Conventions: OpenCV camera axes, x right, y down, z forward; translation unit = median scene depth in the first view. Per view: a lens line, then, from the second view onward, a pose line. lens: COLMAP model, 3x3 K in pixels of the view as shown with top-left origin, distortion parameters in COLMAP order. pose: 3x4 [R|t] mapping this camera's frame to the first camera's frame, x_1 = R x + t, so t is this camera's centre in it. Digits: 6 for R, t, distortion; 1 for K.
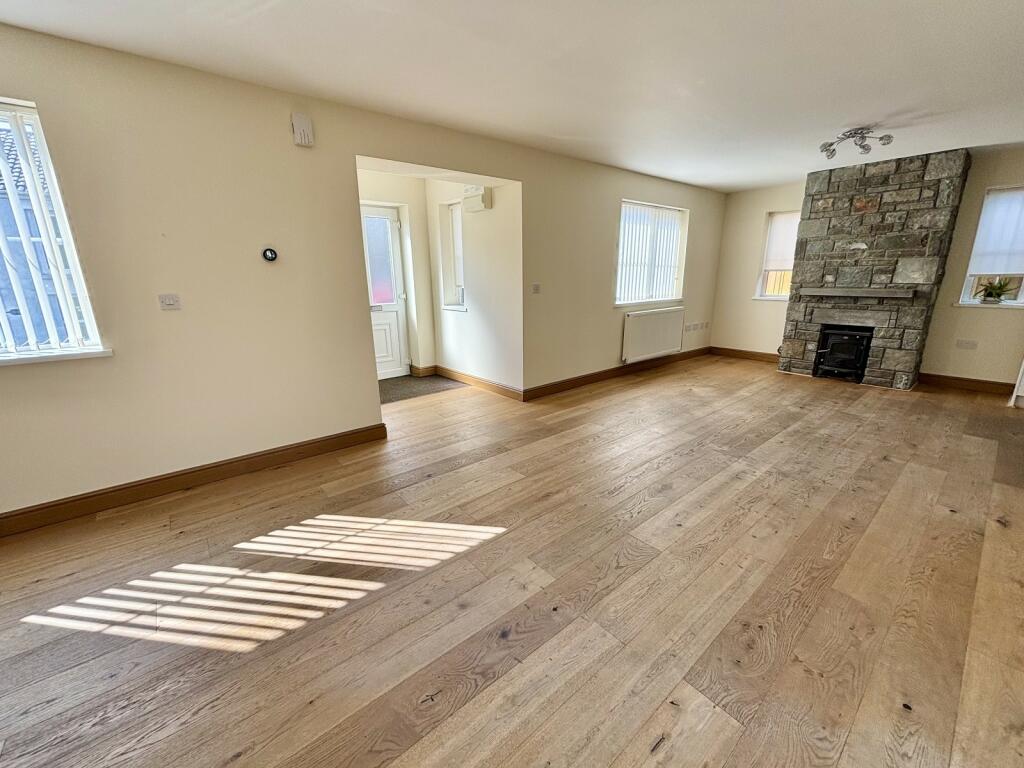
lens RADIAL K [[413.1, 0, 510.3], [0, 413.1, 382.5], [0, 0, 1]] dist [-0.011295, 0.006804]
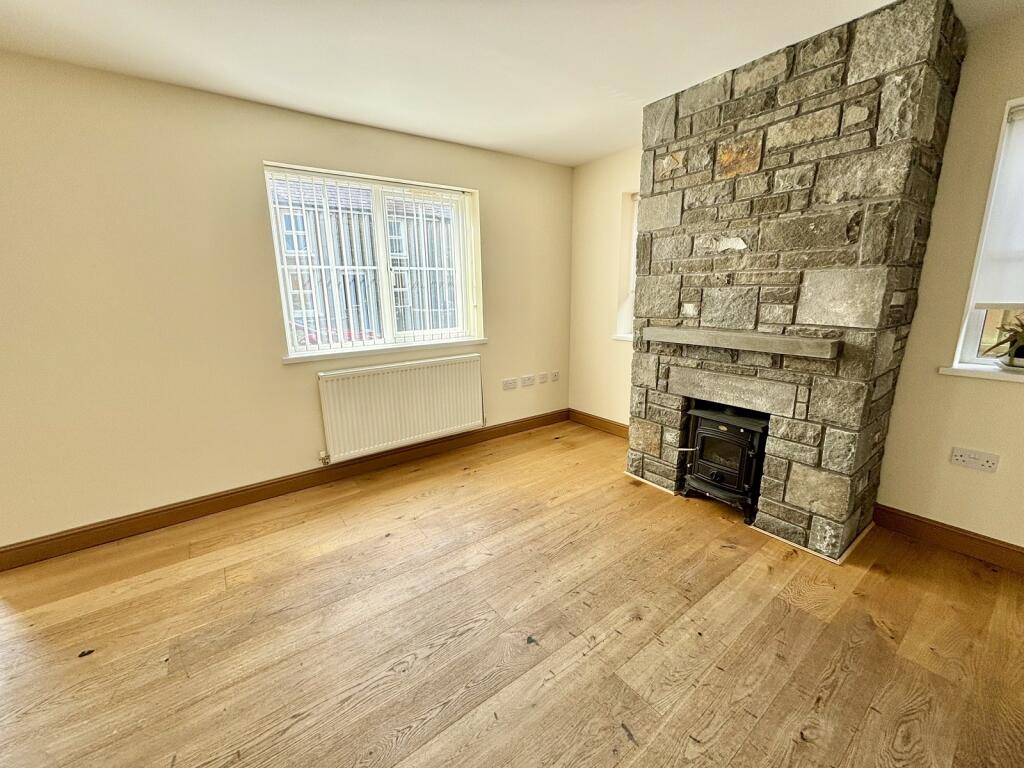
lens RADIAL K [[413.1, 0, 510.3], [0, 413.1, 382.5], [0, 0, 1]] dist [-0.011295, 0.006804]
pose [[0.998486, 0.006652, -0.054597, 0.632367], [-0.008363, 0.999479, -0.031174, -0.158166], [0.054361, 0.031583, 0.998022, 0.525452]]
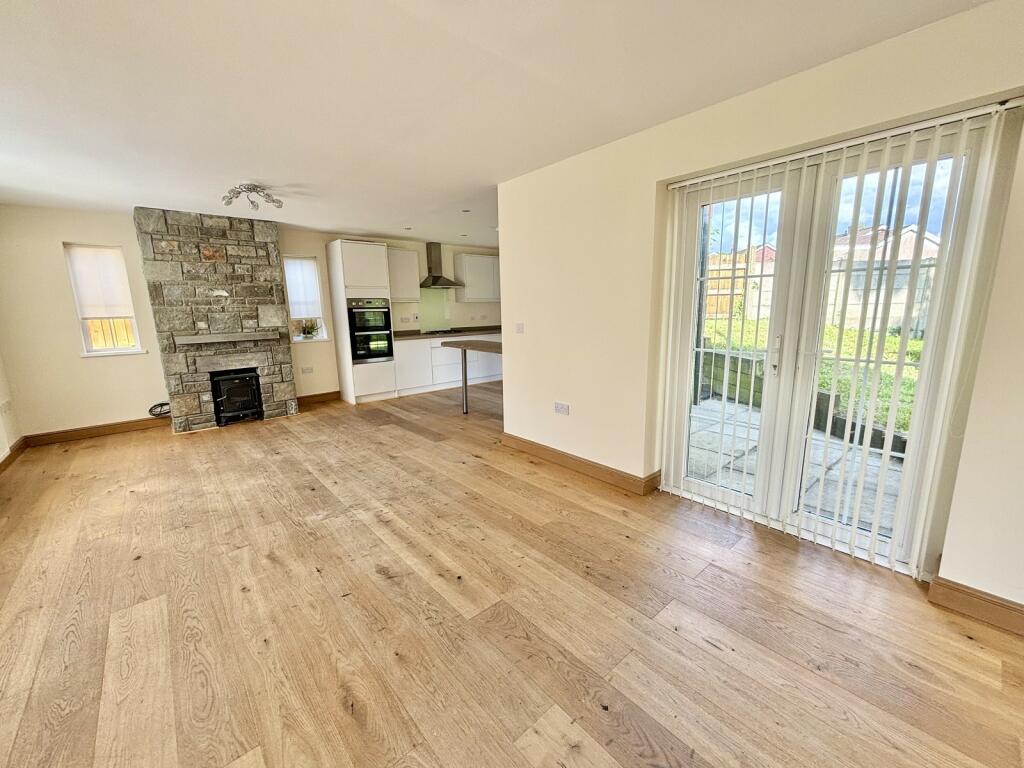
lens RADIAL K [[413.1, 0, 510.3], [0, 413.1, 382.5], [0, 0, 1]] dist [-0.011295, 0.006804]
pose [[-0.026842, -0.169229, 0.985211, -0.218518], [0.274739, 0.946364, 0.170042, -0.100740], [-0.961144, 0.275240, 0.021091, 0.357220]]
